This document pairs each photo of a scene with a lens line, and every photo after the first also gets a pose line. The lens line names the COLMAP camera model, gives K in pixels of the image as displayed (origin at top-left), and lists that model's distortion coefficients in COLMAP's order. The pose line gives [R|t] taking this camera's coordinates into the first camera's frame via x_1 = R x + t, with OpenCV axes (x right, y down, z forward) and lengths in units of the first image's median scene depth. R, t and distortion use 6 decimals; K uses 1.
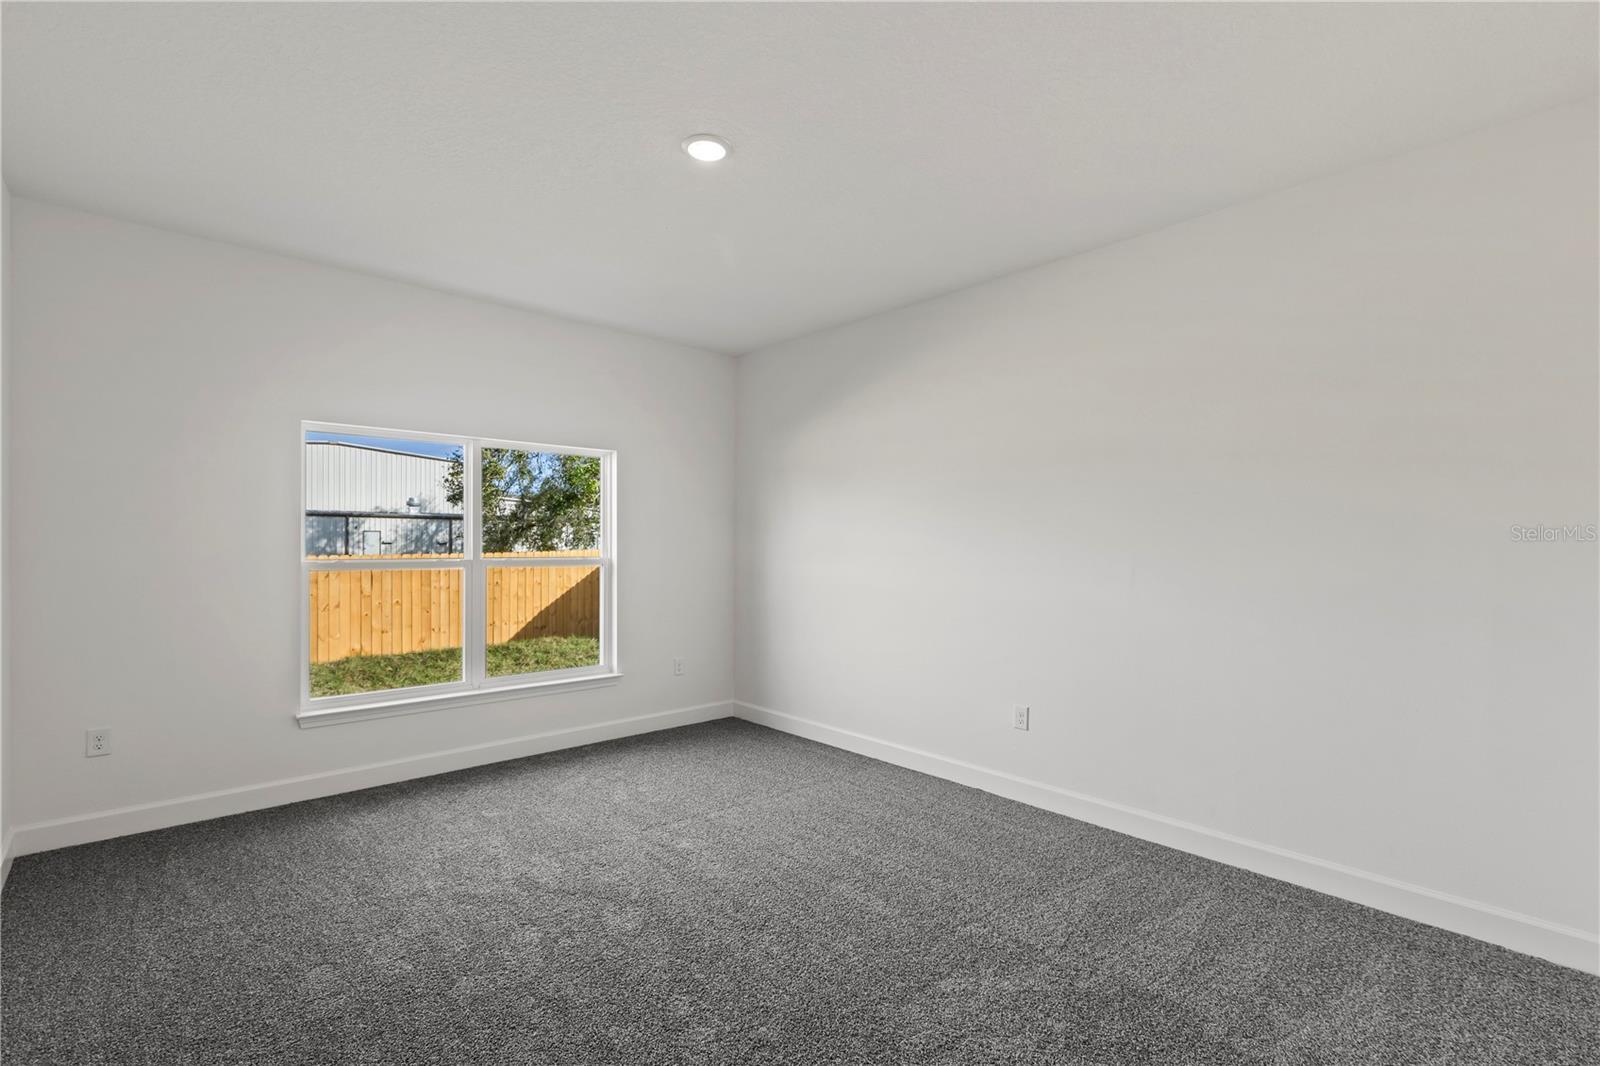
lens RADIAL K [[731.2, 0, 720.9], [0, 731.2, 546.5], [0, 0, 1]] dist [0.002010, -0.000733]
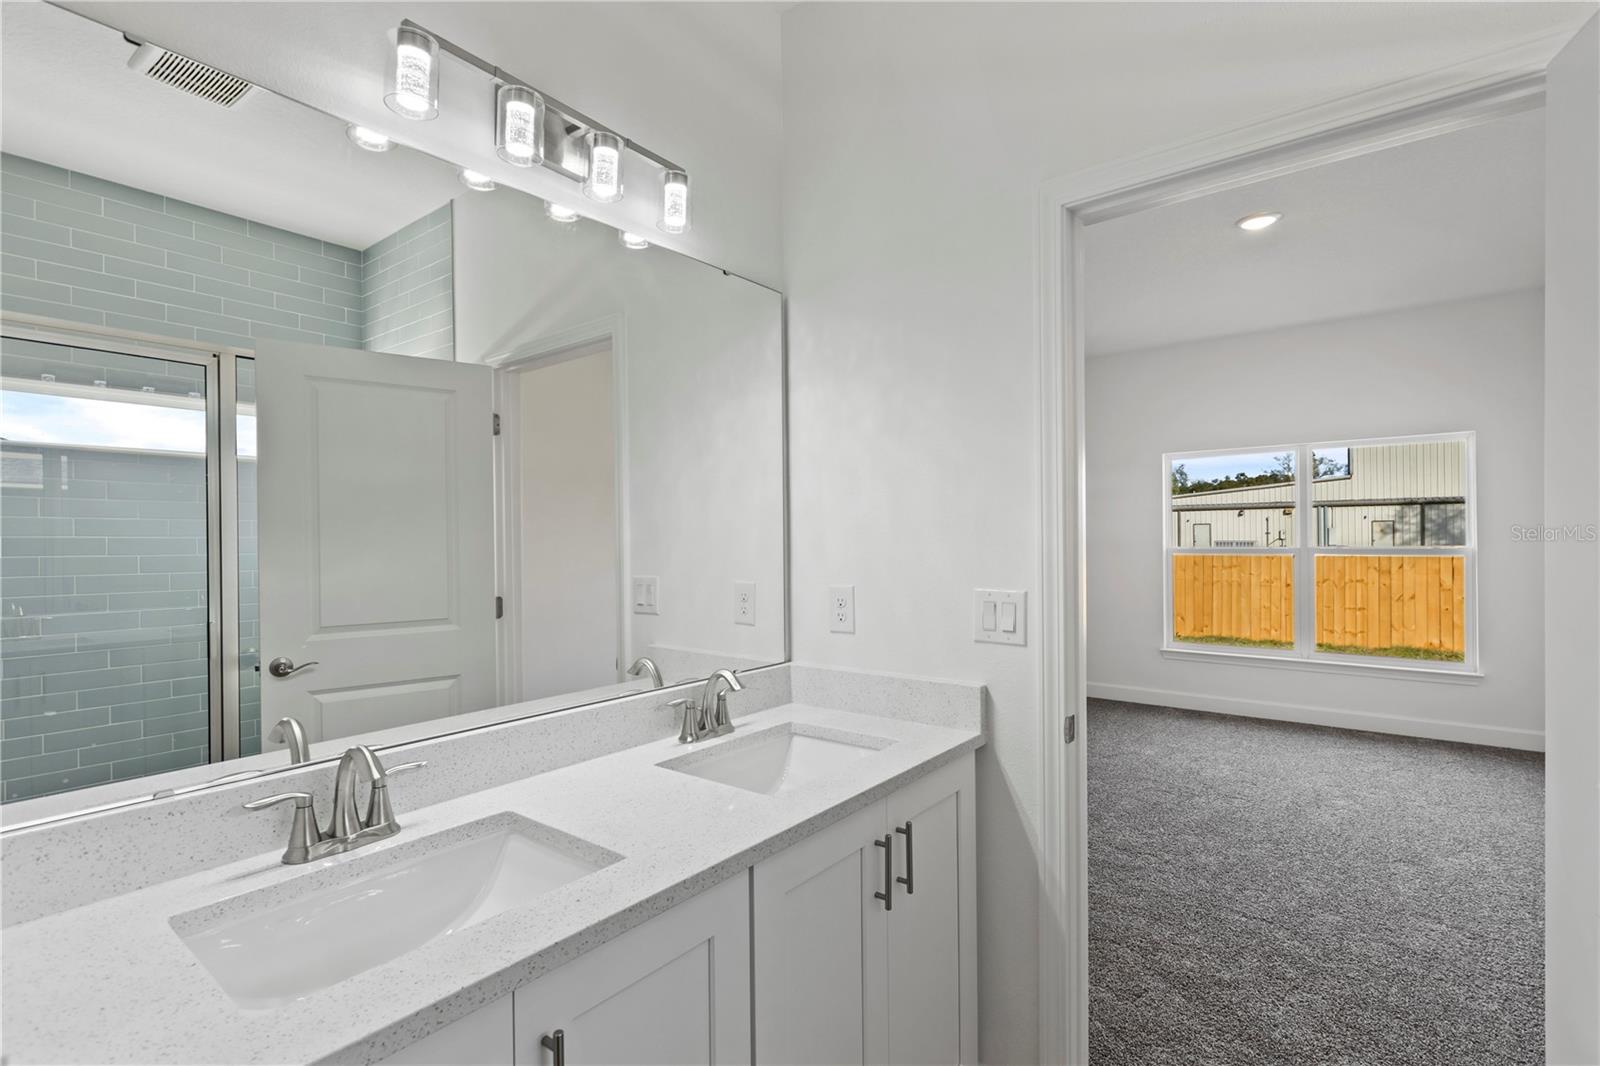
lens RADIAL K [[731.2, 0, 802.2], [0, 731.2, 538.8], [0, 0, 1]] dist [0.002010, -0.000733]
pose [[0.185693, -0.004061, -0.982599, 0.304216], [0.002871, 0.999989, -0.003590, 0.002760], [0.982604, -0.002155, 0.185703, -0.003582]]
